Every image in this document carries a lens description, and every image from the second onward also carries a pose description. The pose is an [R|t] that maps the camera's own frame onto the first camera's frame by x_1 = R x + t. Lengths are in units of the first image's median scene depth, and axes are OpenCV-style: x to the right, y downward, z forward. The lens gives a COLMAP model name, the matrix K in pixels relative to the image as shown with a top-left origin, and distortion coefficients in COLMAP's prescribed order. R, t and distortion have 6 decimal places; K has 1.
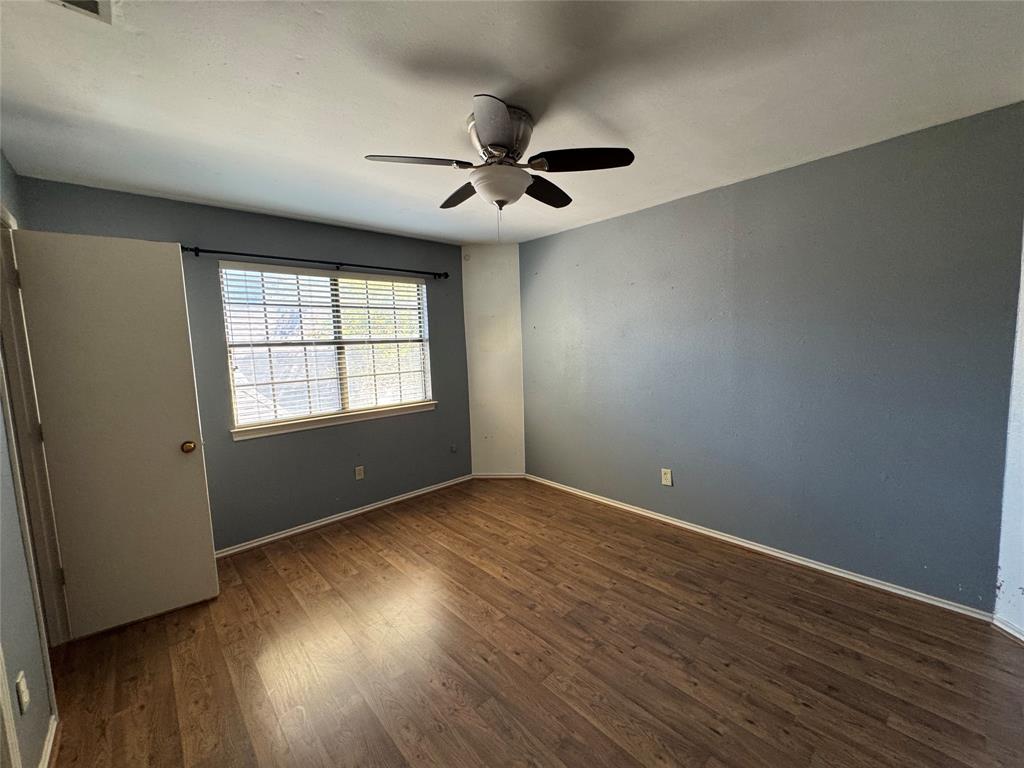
lens RADIAL K [[412.9, 0, 515.1], [0, 412.9, 385.6], [0, 0, 1]] dist [-0.001771, 0.000544]
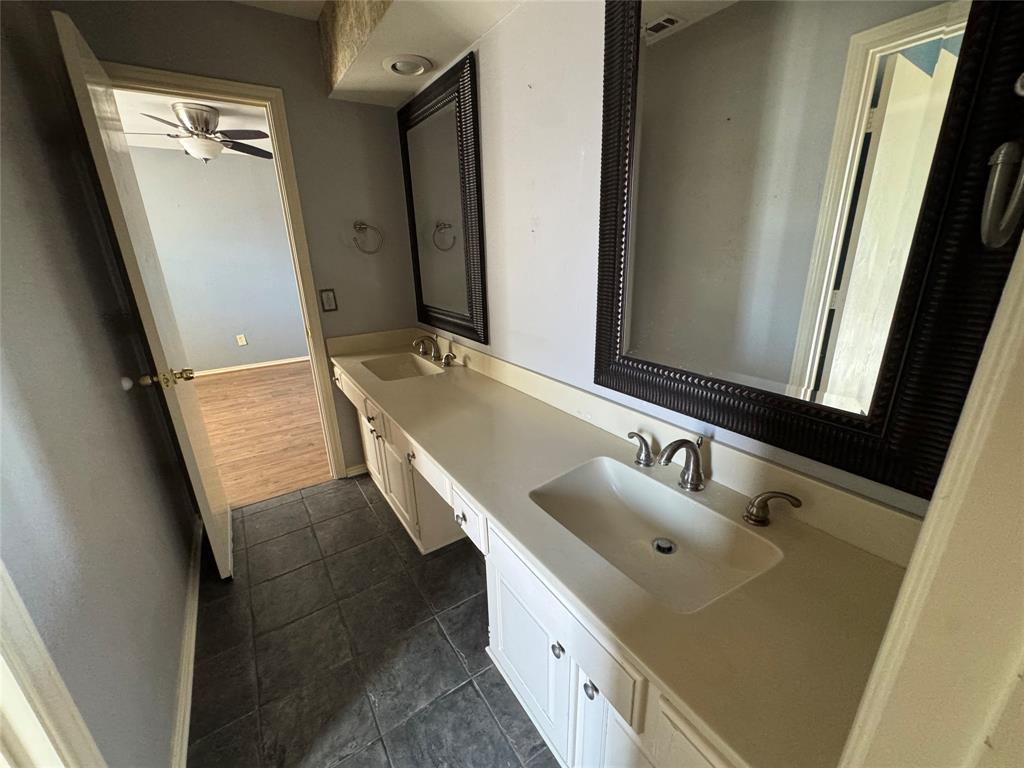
lens RADIAL K [[412.9, 0, 514.5], [0, 412.9, 383.2], [0, 0, 1]] dist [-0.001771, 0.000544]
pose [[0.168881, -0.282870, 0.944174, -1.319654], [0.115038, 0.957043, 0.266149, 0.108852], [-0.978900, 0.063669, 0.194167, -0.417767]]
